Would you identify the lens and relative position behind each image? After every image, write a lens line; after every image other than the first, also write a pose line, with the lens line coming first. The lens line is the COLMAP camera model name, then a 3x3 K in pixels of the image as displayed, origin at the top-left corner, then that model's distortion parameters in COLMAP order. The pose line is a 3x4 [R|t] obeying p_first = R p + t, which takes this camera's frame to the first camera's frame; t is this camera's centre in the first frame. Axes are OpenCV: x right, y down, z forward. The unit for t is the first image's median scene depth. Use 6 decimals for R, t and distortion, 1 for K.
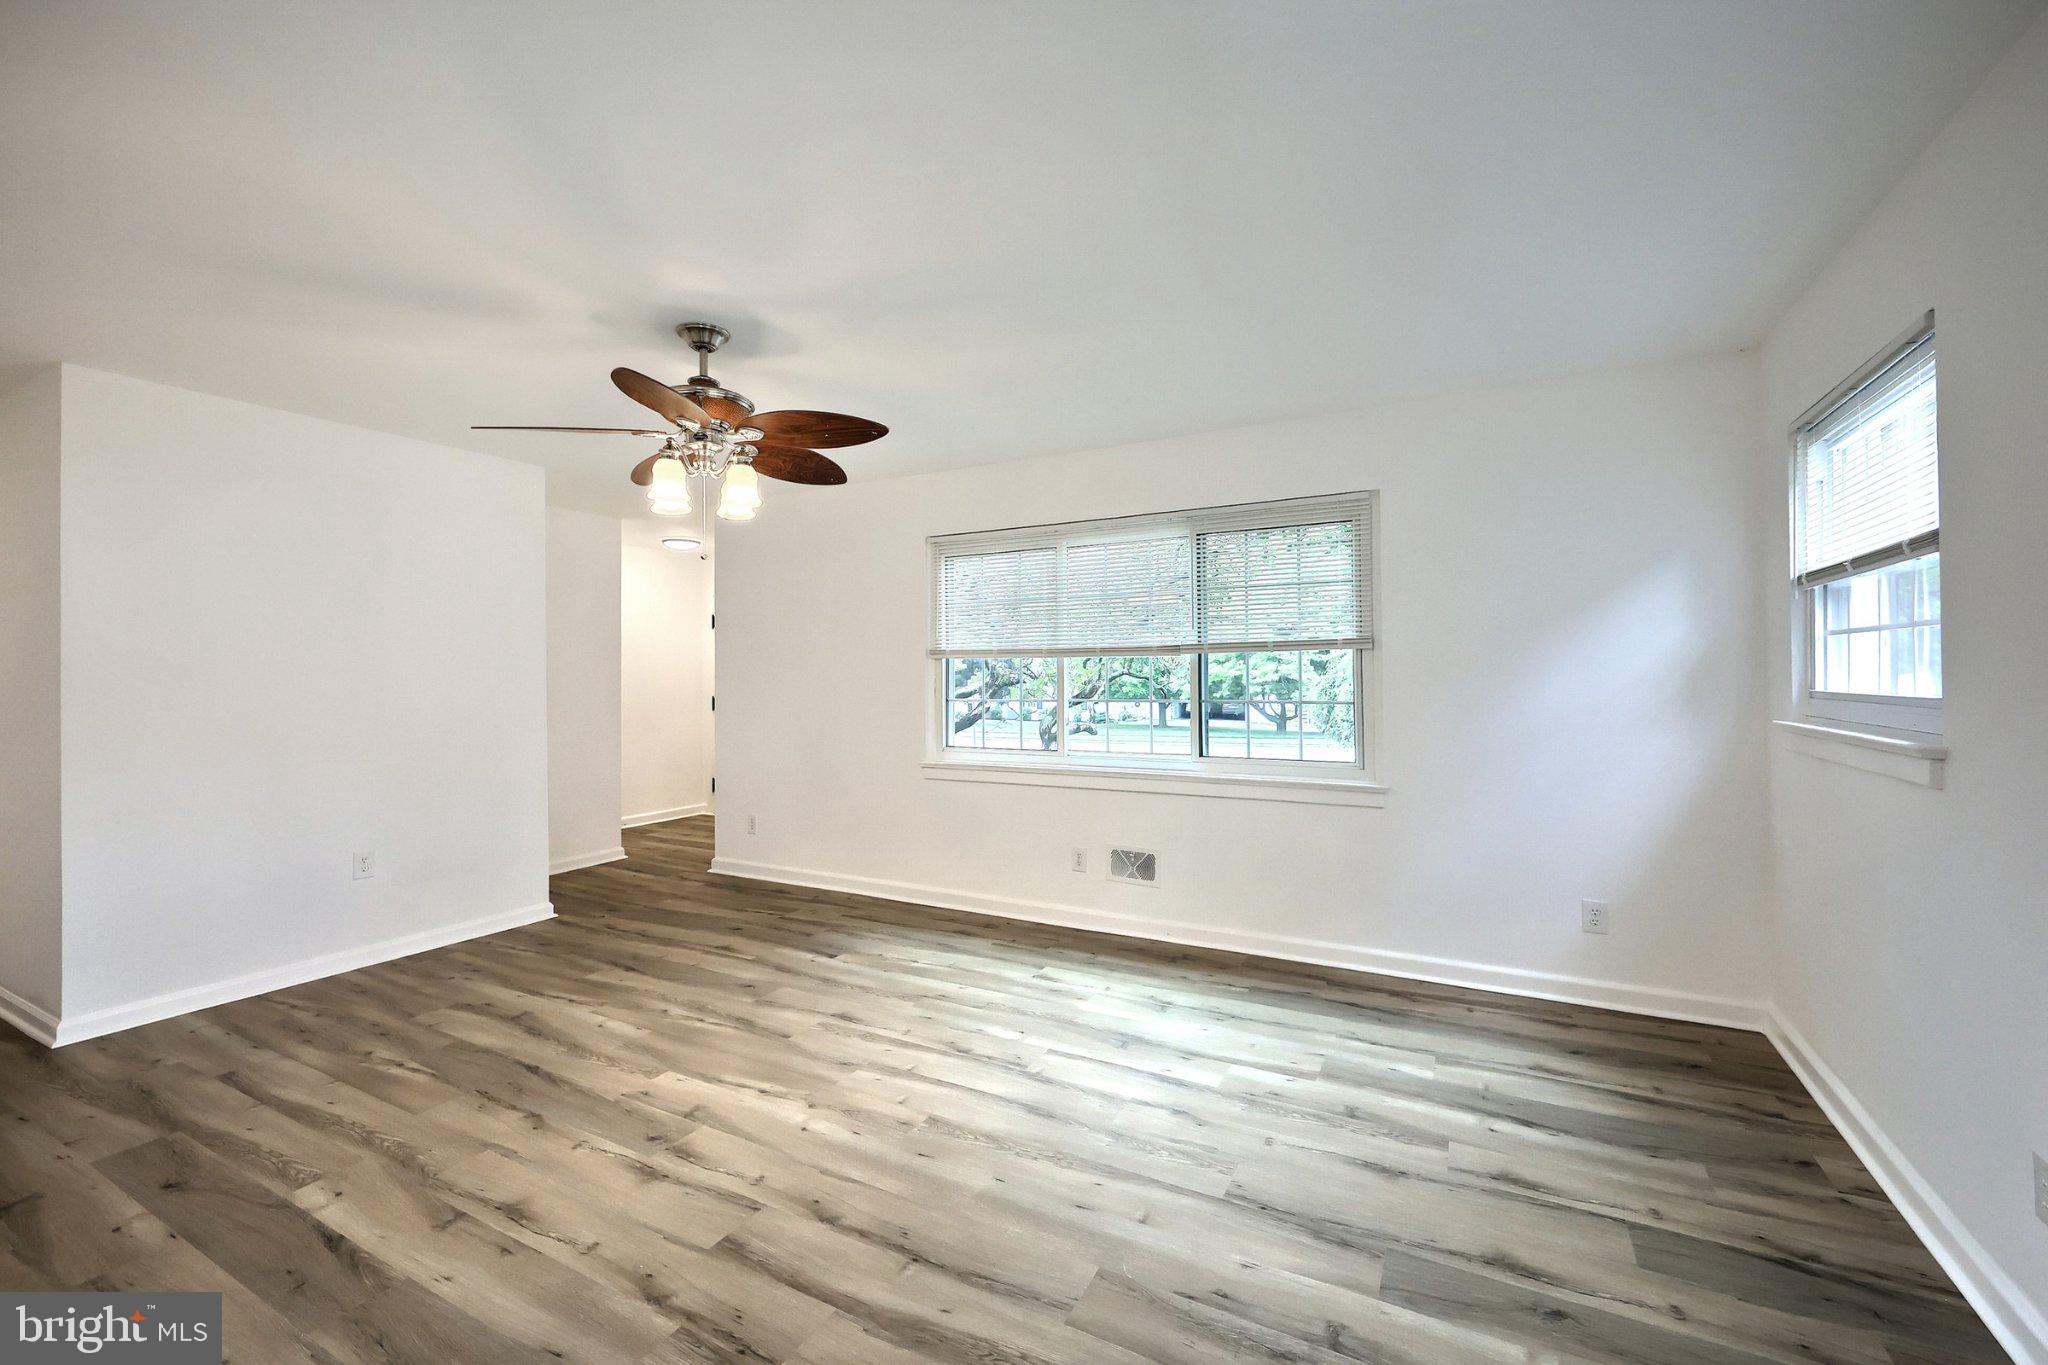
lens RADIAL K [[834.0, 0, 1016.9], [0, 834.0, 669.9], [0, 0, 1]] dist [0.000043, -0.000338]
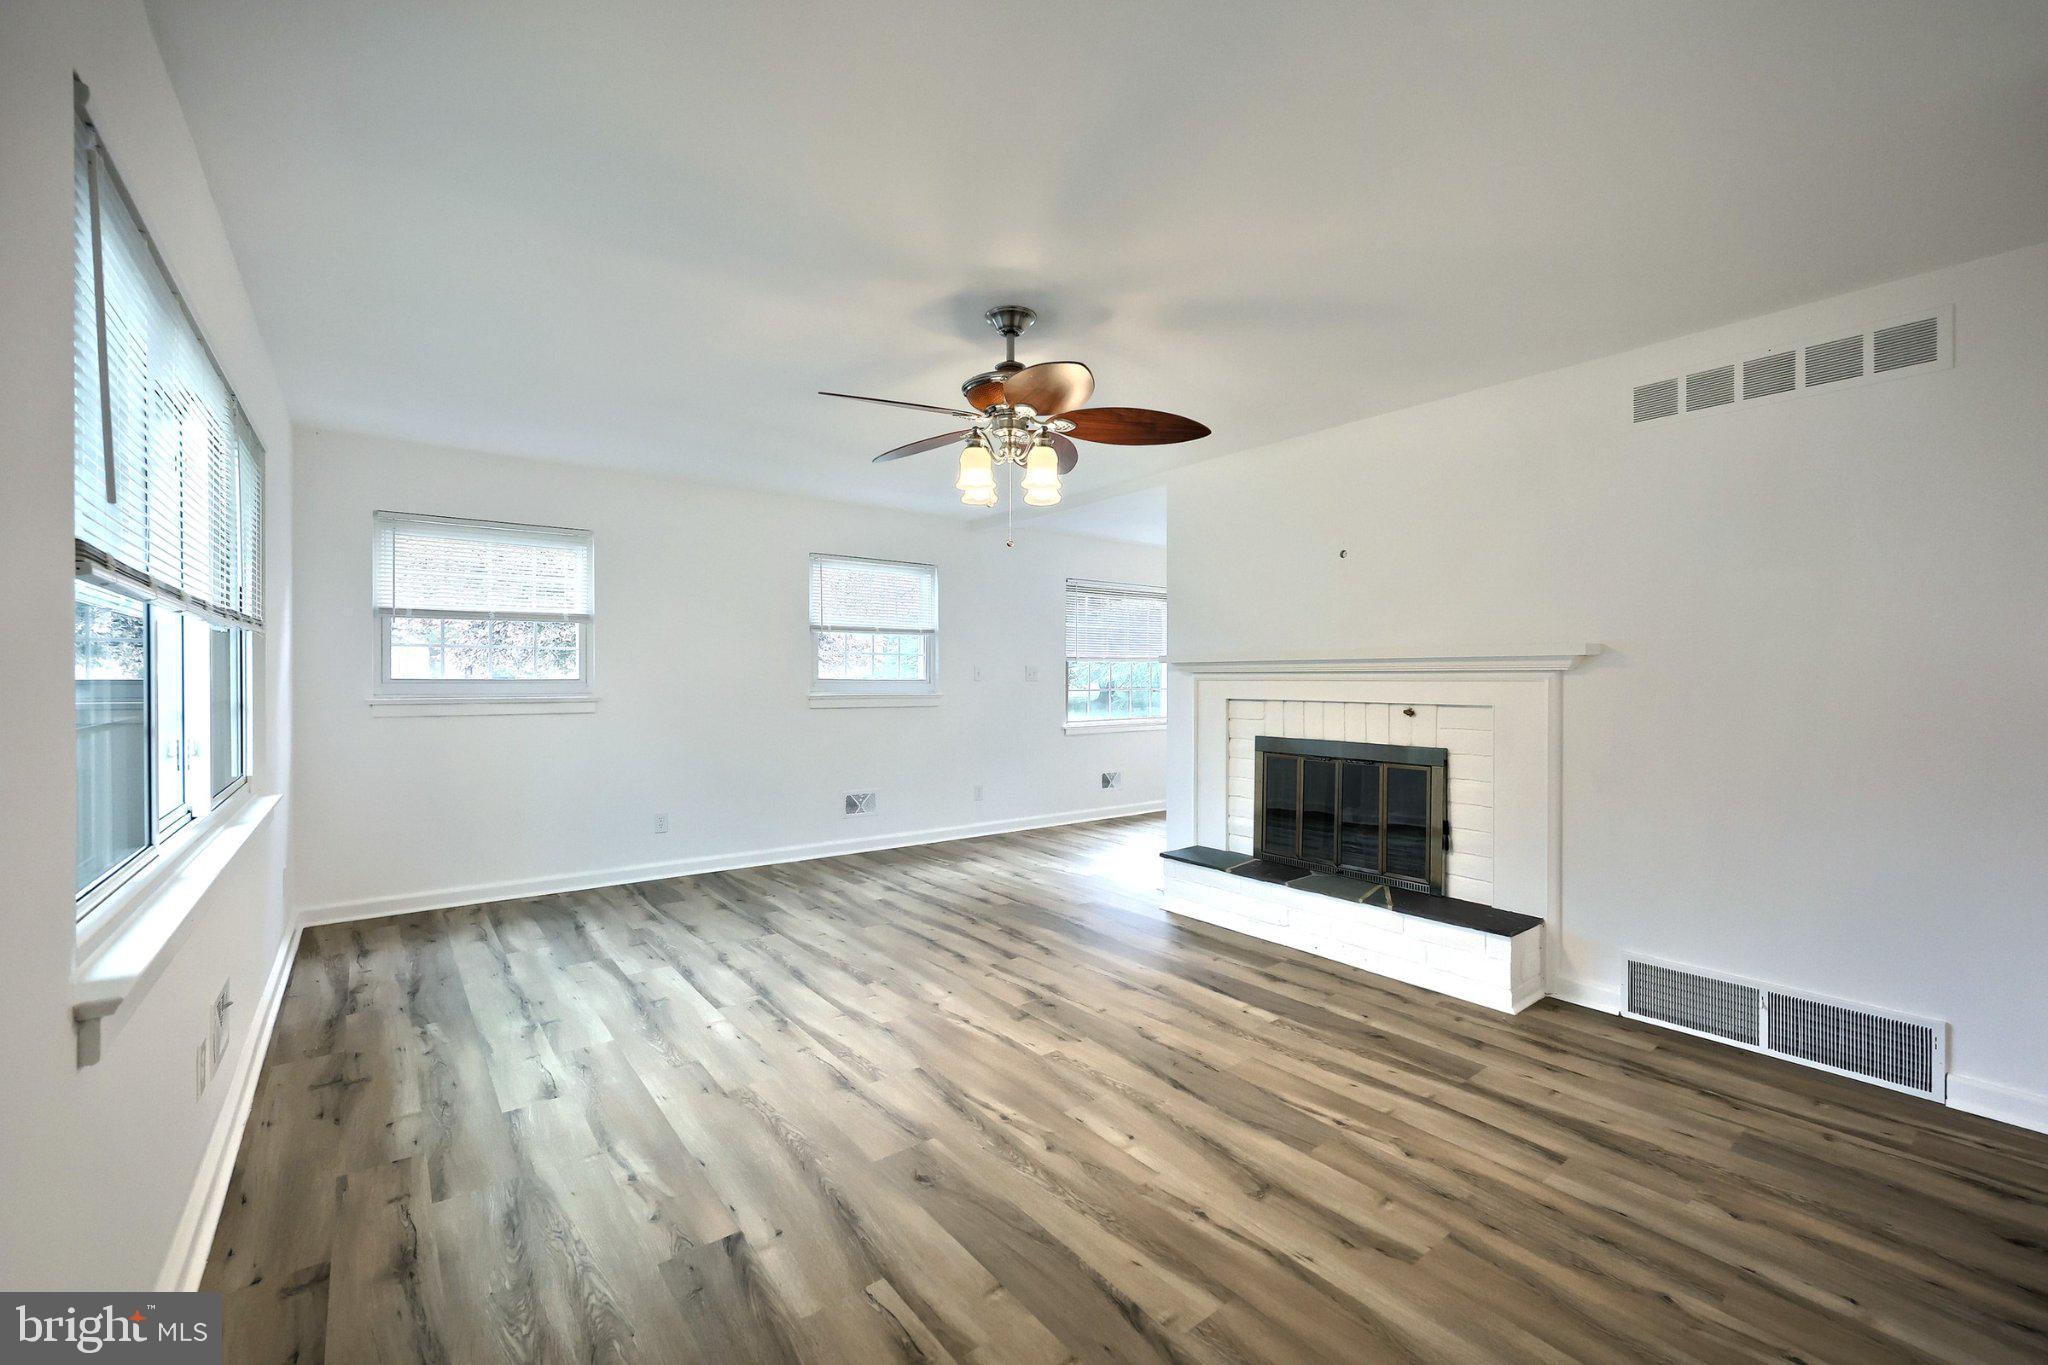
lens RADIAL K [[795.2, 0, 1021.2], [0, 795.2, 683.2], [0, 0, 1]] dist [0.000143, -0.000013]
pose [[-0.918614, -0.001499, 0.395154, -0.729783], [-0.000908, 0.999998, 0.001682, 0.028971], [-0.395156, 0.001187, -0.918613, 1.785222]]
